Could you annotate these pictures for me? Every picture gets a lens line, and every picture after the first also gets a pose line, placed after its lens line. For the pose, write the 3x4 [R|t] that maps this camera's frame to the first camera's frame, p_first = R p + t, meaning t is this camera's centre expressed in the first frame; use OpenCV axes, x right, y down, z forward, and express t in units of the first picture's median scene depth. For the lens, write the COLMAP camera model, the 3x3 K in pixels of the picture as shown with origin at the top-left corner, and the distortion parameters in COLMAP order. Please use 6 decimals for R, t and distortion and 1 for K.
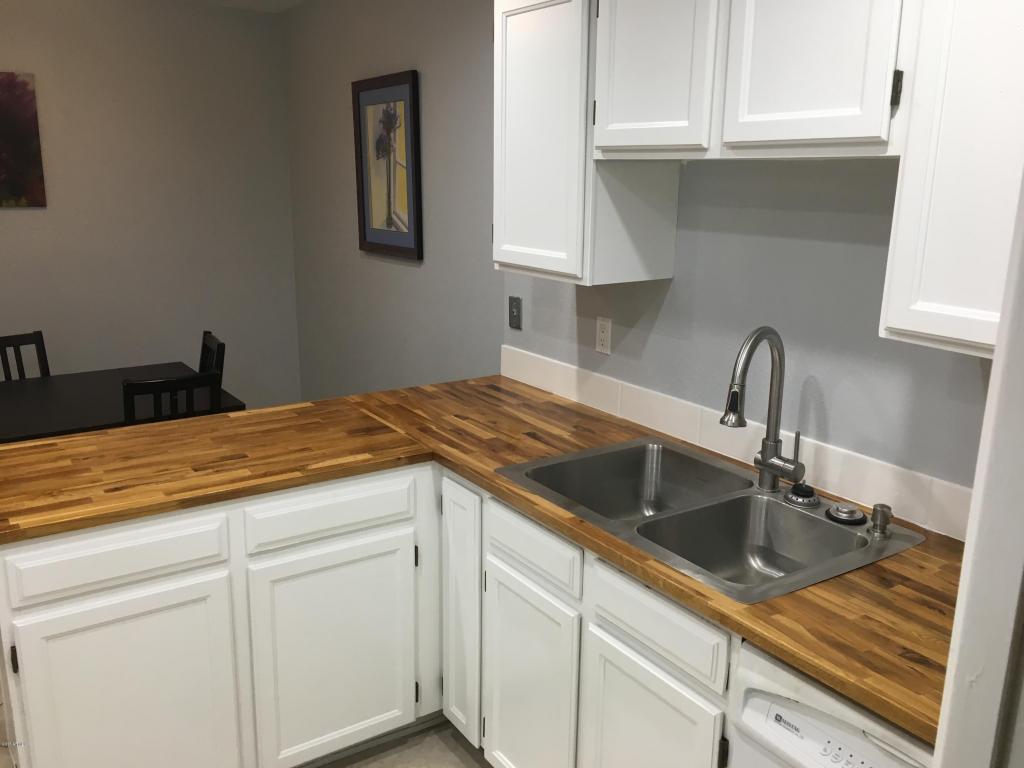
lens RADIAL K [[863.2, 0, 512.0], [0, 863.2, 384.0], [0, 0, 1]] dist [0.057917, -0.057826]
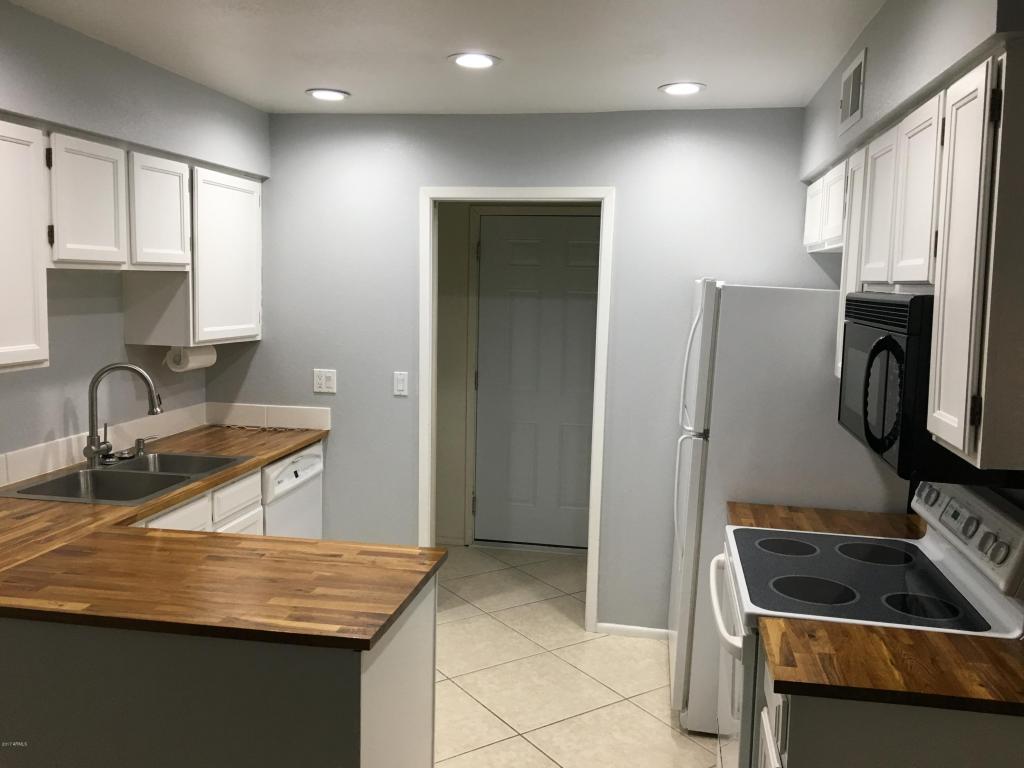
lens RADIAL K [[863.2, 0, 512.0], [0, 863.2, 384.0], [0, 0, 1]] dist [0.057917, -0.057826]
pose [[-0.713651, -0.115385, 0.690933, -1.321376], [0.136965, 0.944319, 0.299168, -0.391727], [-0.686981, 0.308136, -0.658111, 1.434145]]
